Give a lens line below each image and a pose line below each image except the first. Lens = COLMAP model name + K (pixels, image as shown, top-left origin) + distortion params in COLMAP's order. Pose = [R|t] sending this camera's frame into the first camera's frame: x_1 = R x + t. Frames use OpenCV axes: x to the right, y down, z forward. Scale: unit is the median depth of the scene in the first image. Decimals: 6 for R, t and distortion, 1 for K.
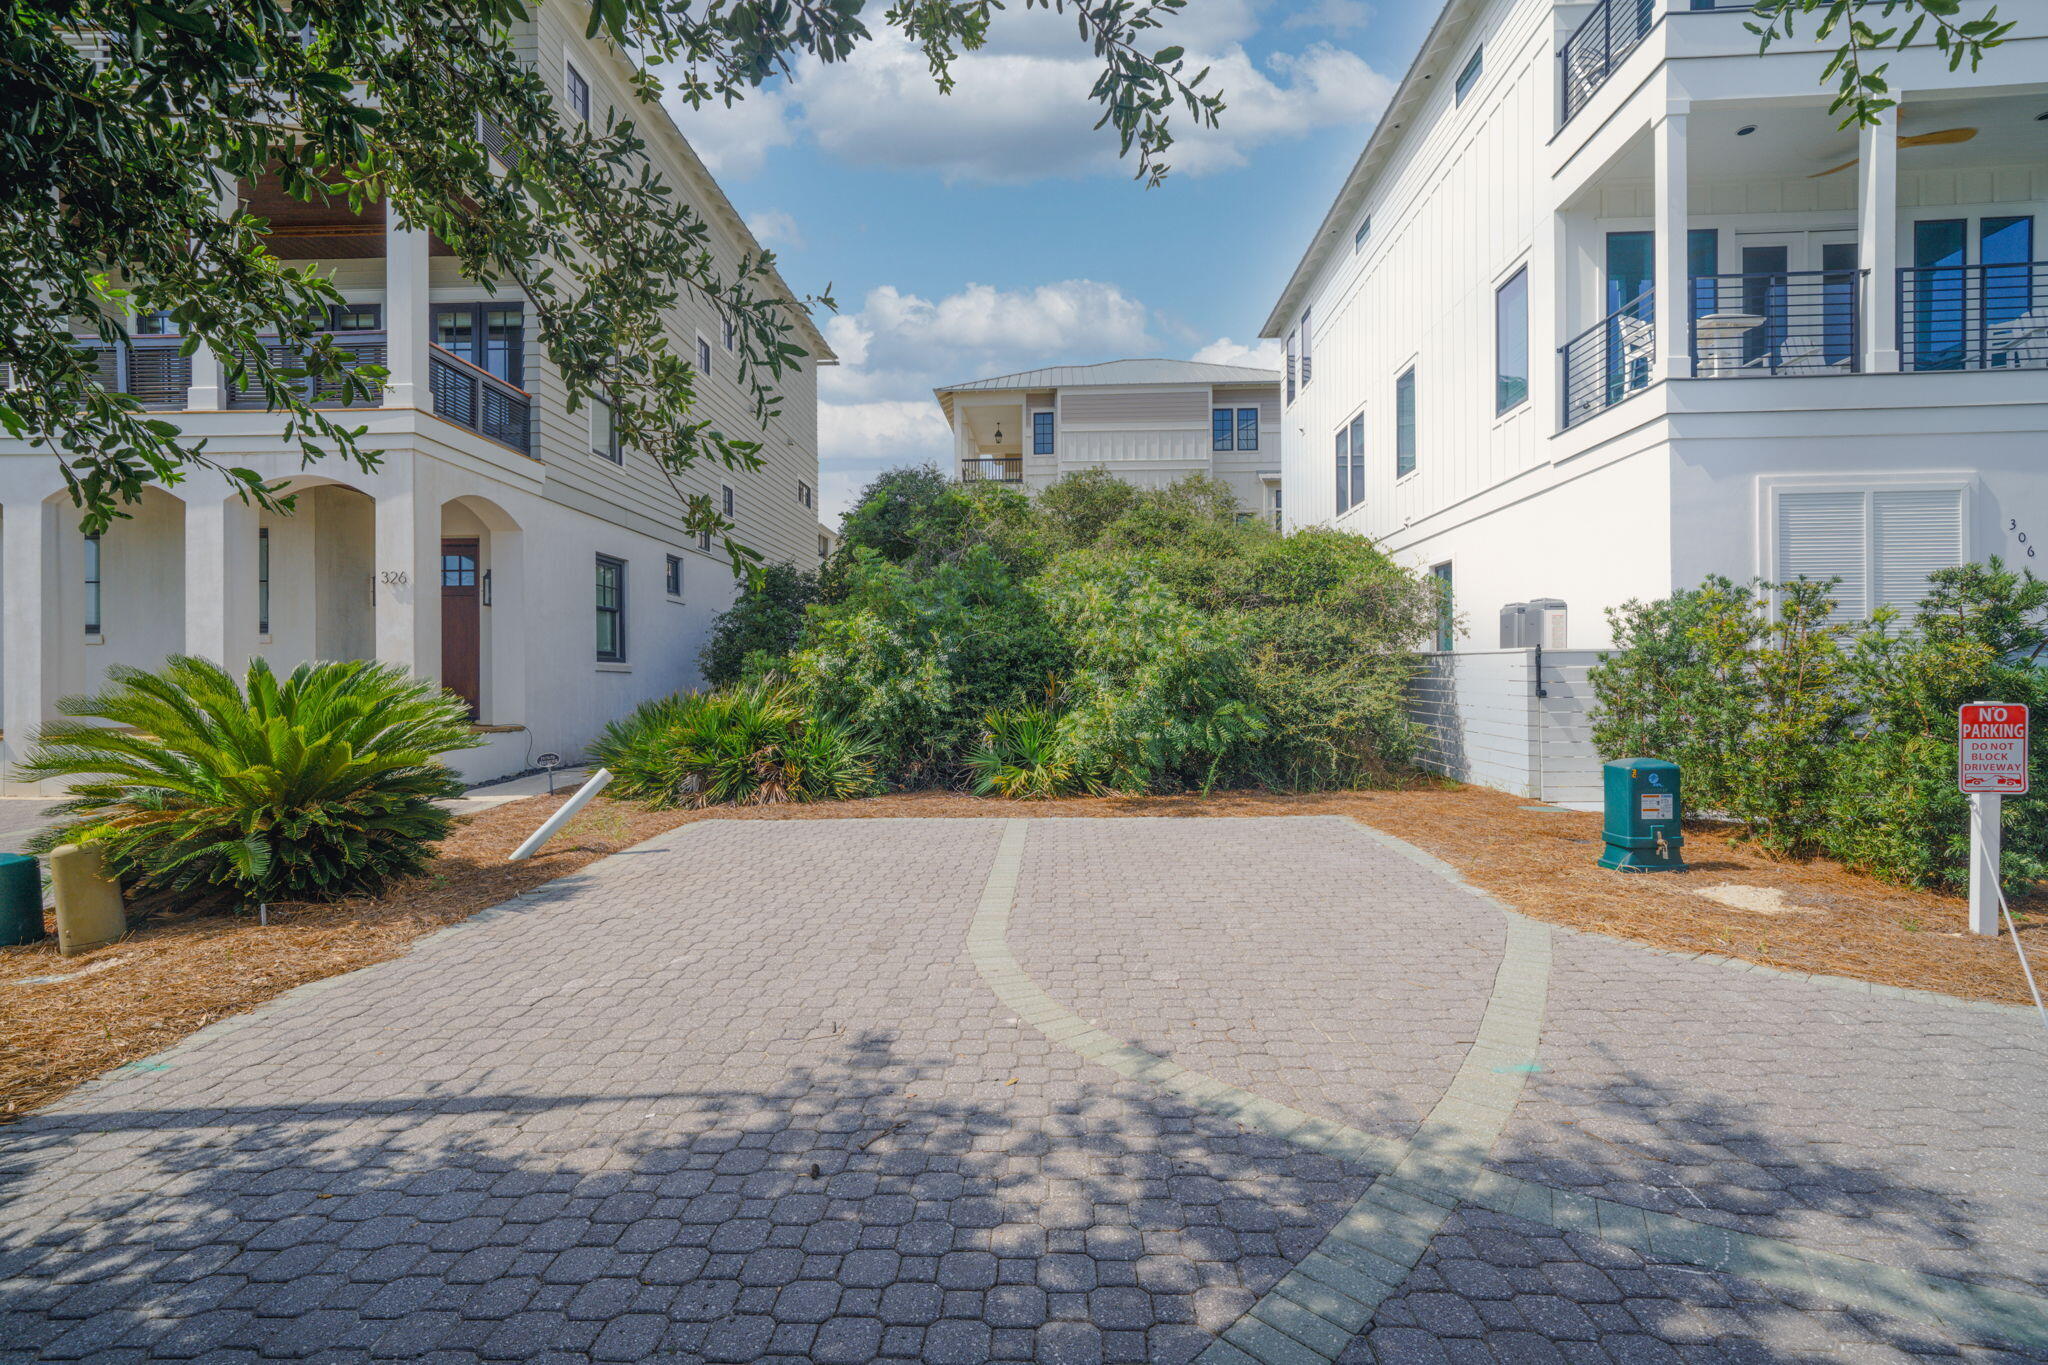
lens RADIAL K [[968.4, 0, 1024.0], [0, 968.4, 682.5], [0, 0, 1]] dist [0.000753, 0.000085]
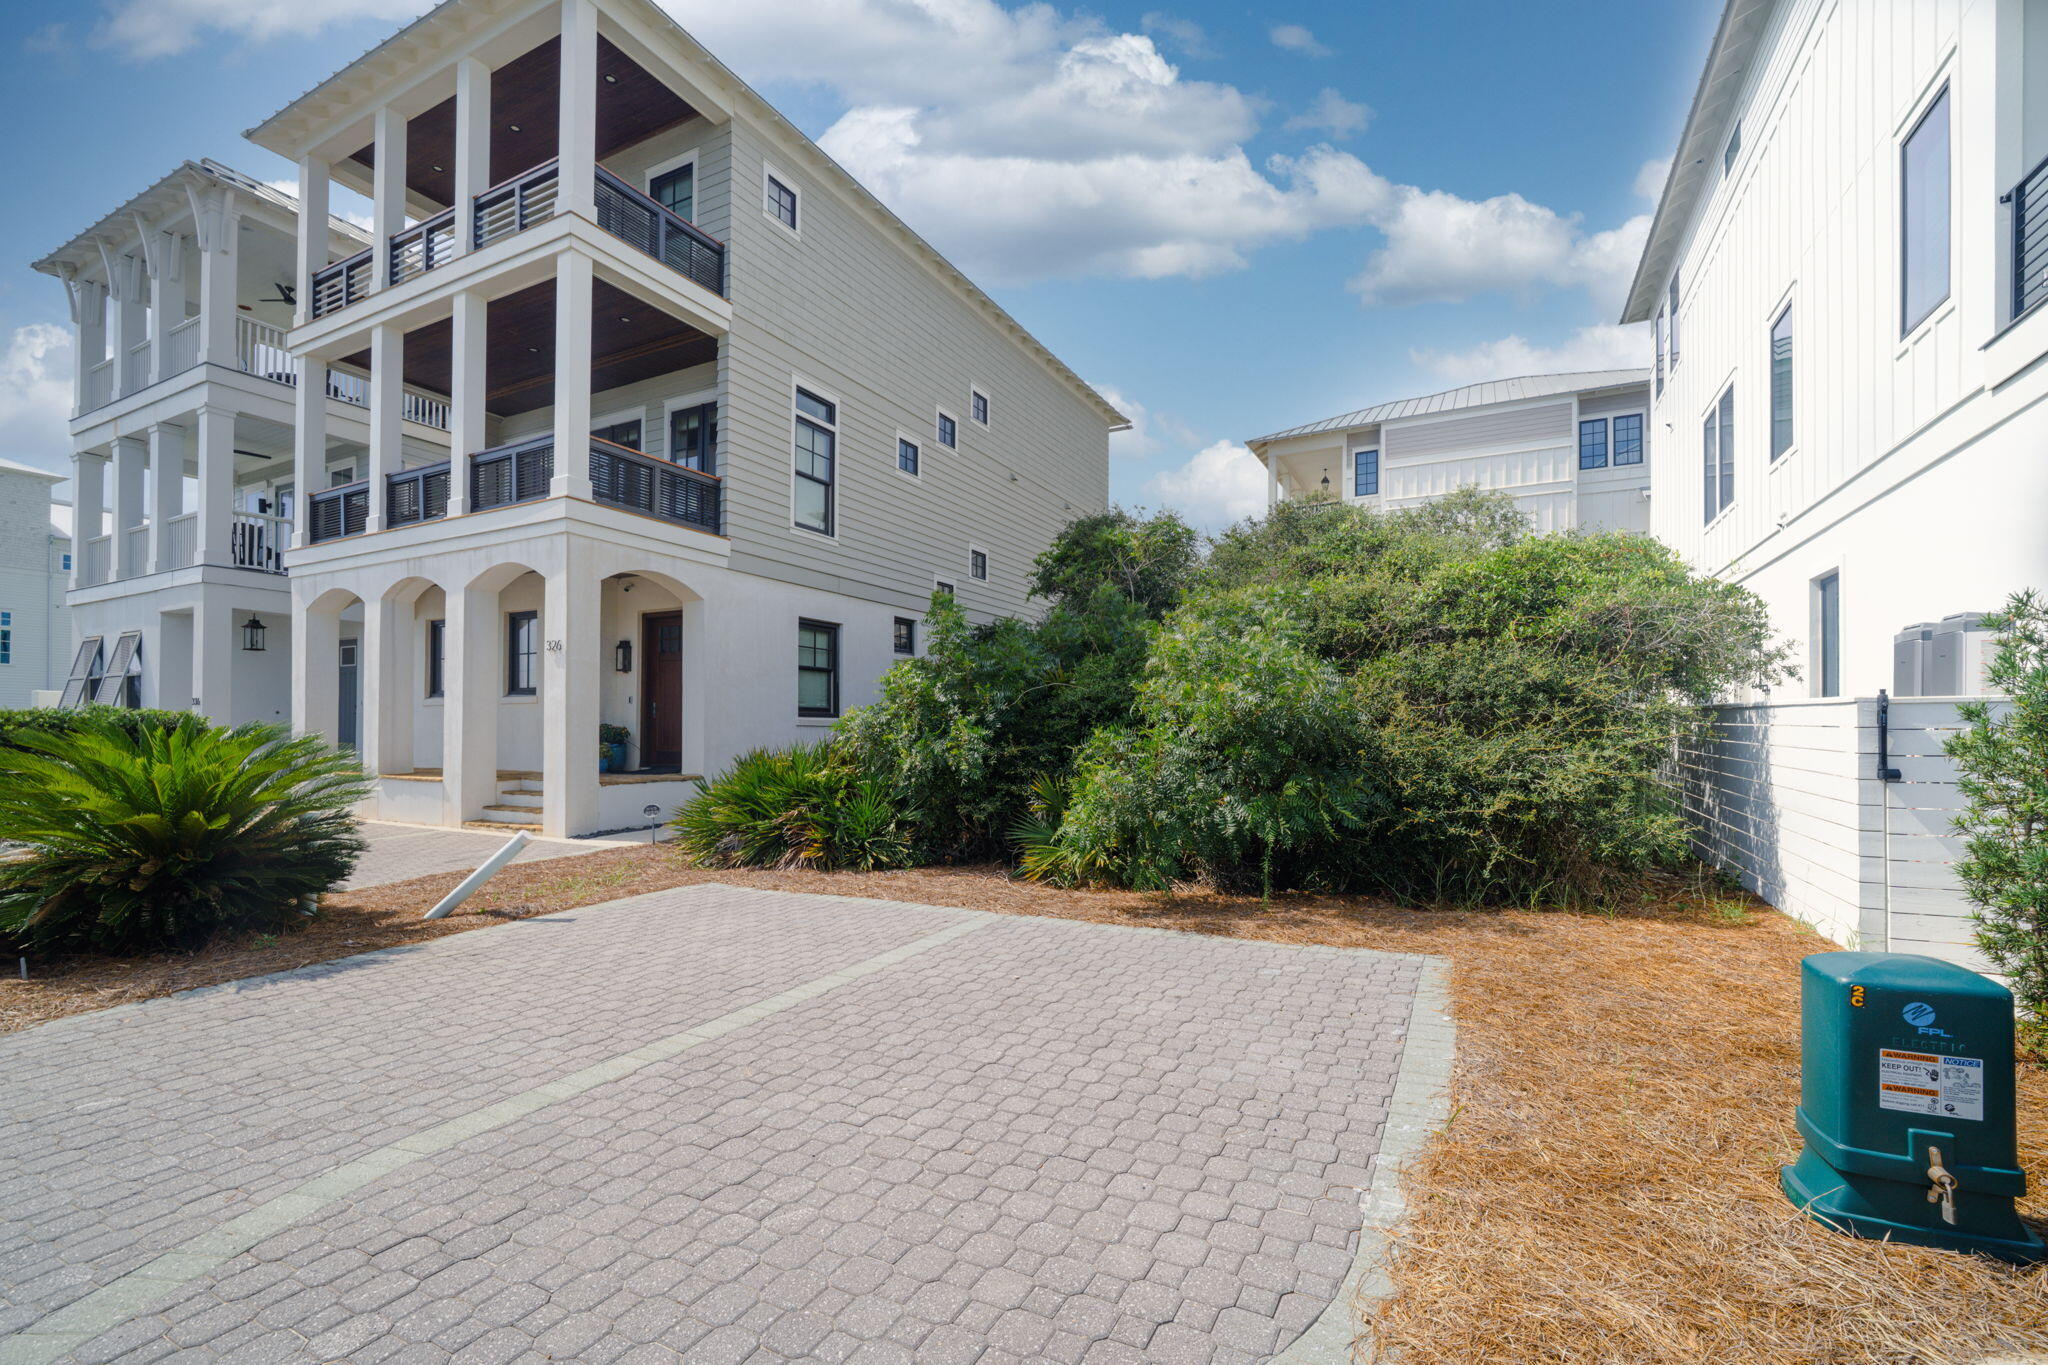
lens RADIAL K [[867.9, 0, 1021.4], [0, 867.9, 725.9], [0, 0, 1]] dist [-0.005066, 0.000442]
pose [[0.901747, 0.003864, -0.432247, 0.239557], [-0.006588, 0.999967, -0.004805, -0.009857], [0.432214, 0.007181, 0.901743, 0.260074]]
